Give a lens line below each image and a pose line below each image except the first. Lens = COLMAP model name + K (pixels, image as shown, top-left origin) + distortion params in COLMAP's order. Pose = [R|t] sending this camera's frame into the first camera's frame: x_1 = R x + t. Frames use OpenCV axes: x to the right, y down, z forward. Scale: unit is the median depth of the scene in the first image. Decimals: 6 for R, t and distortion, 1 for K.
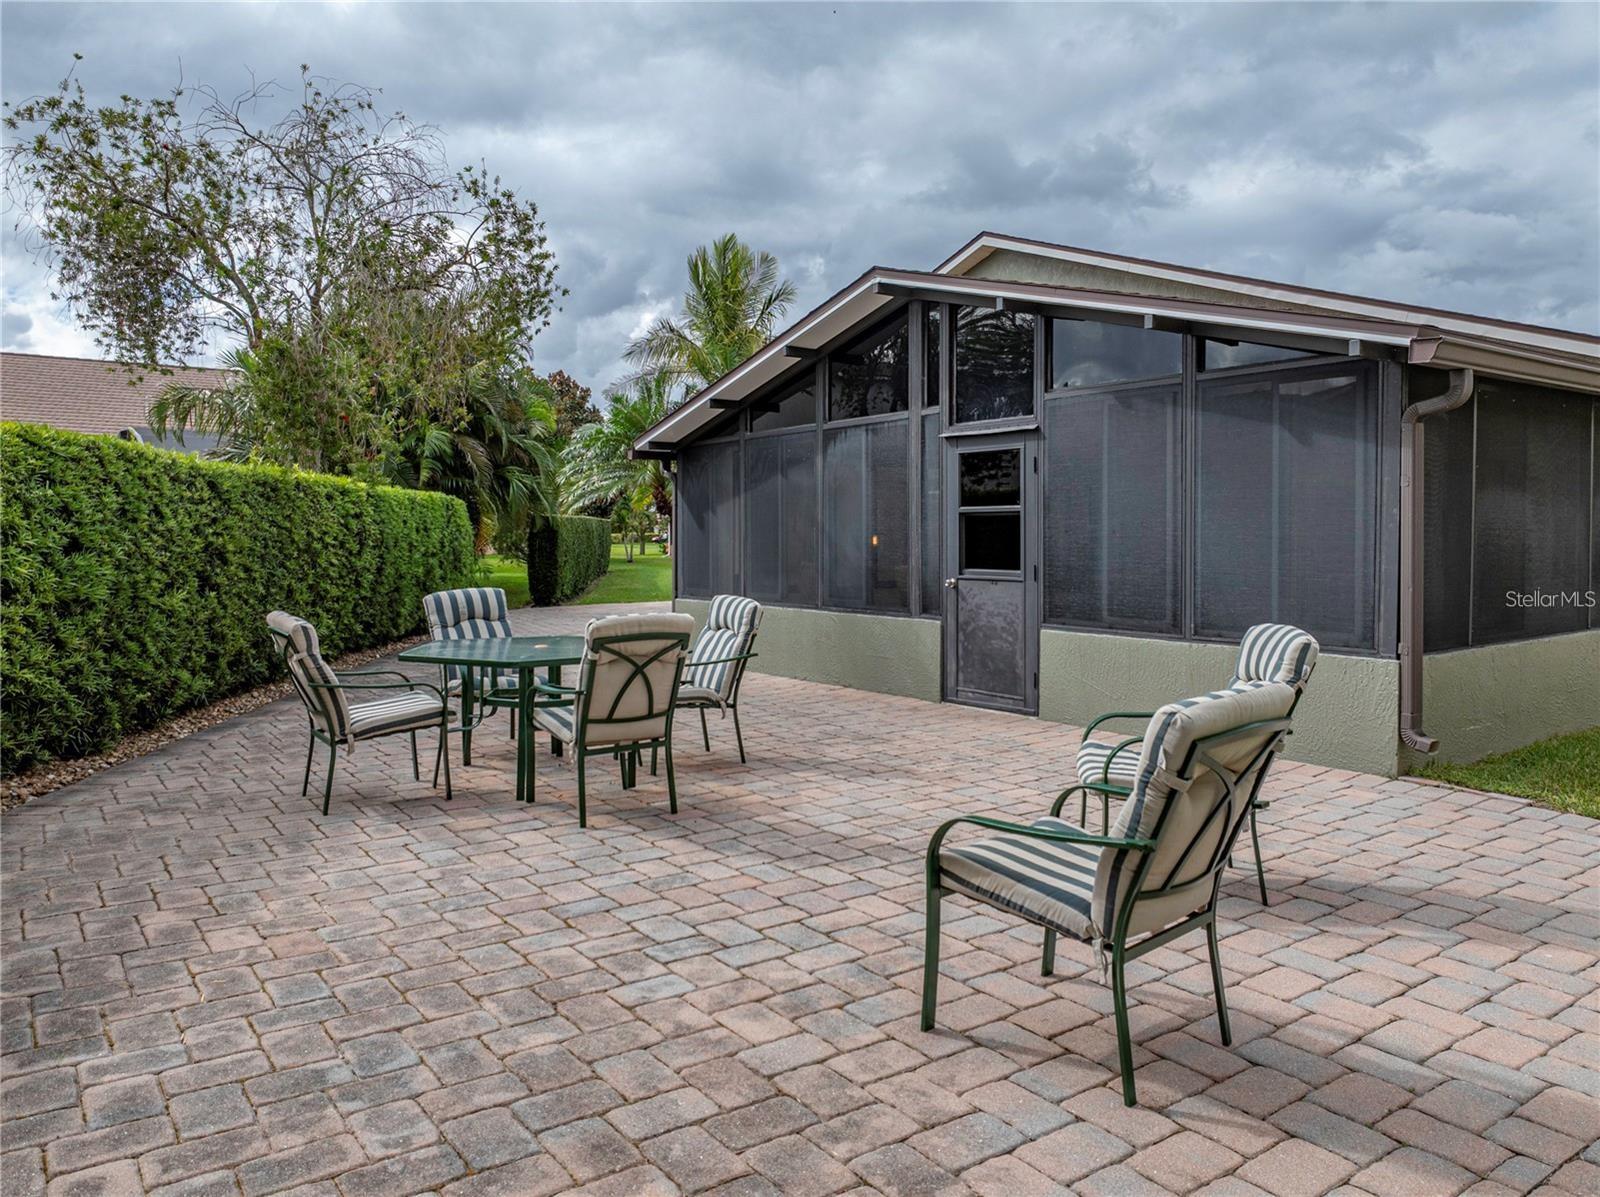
lens RADIAL K [[1125.6, 0, 804.5], [0, 1125.6, 563.2], [0, 0, 1]] dist [-0.049381, 0.045306]
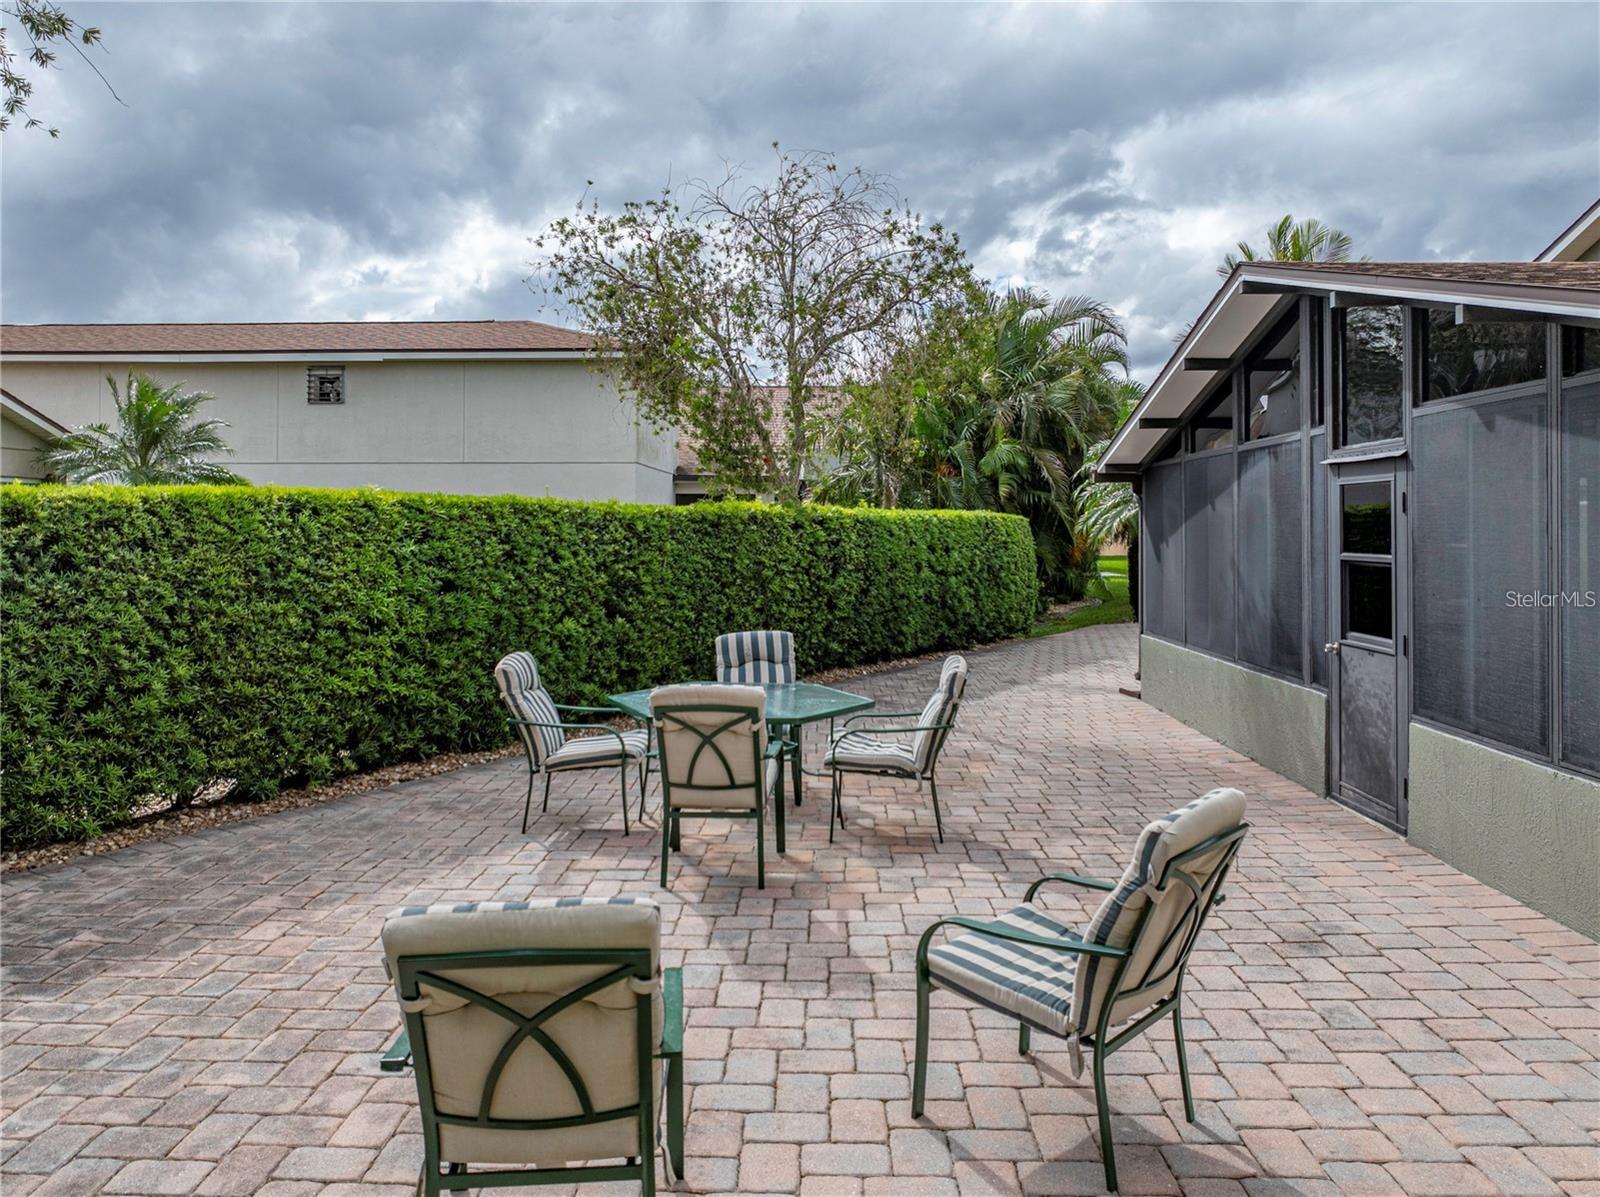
lens RADIAL K [[1148.6, 0, 804.9], [0, 1148.6, 558.0], [0, 0, 1]] dist [-0.030604, 0.022181]
pose [[0.799688, 0.017943, -0.600148, 0.415149], [-0.017232, 0.999827, 0.006931, -0.059438], [0.600169, 0.004799, 0.799859, 0.179759]]
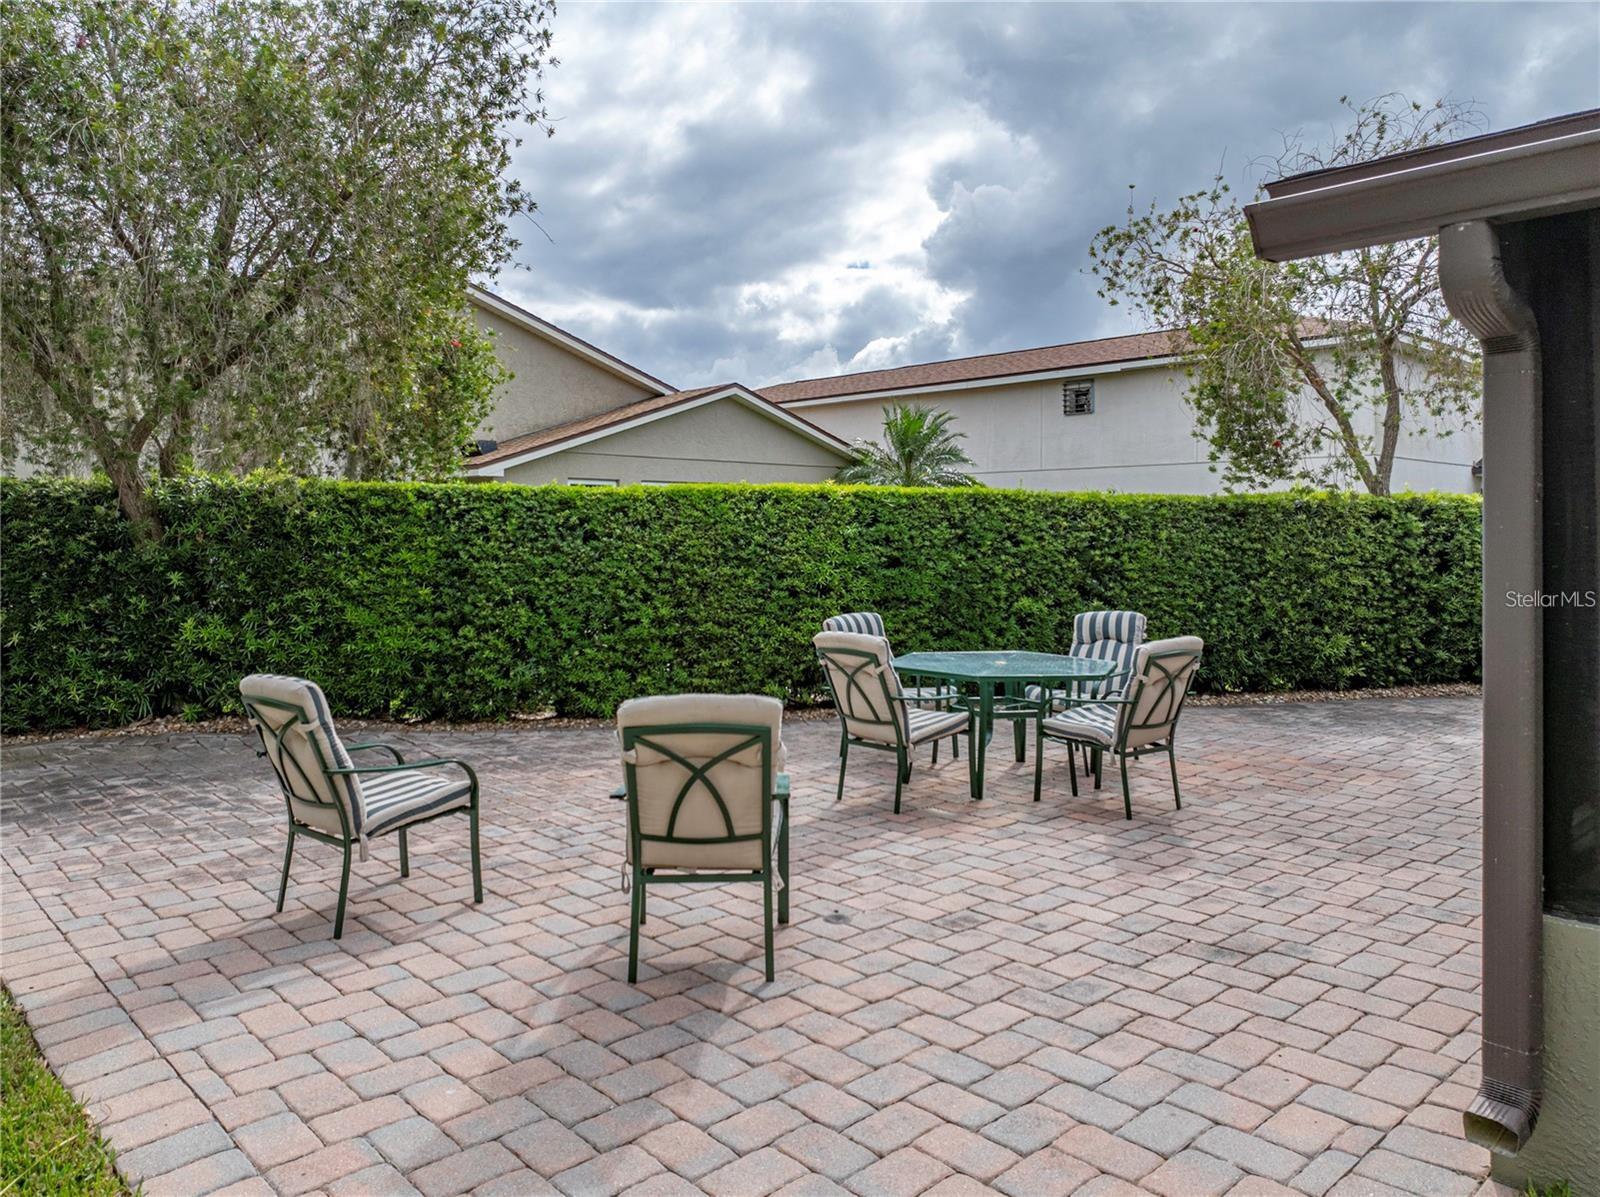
lens RADIAL K [[1157.2, 0, 800.0], [0, 1157.2, 598.5], [0, 0, 1]] dist [-0.017453, 0.000702]
pose [[0.129531, 0.054611, -0.990070, 0.829955], [-0.027468, 0.998297, 0.051471, -0.041849], [0.991195, 0.020529, 0.130810, 0.607214]]
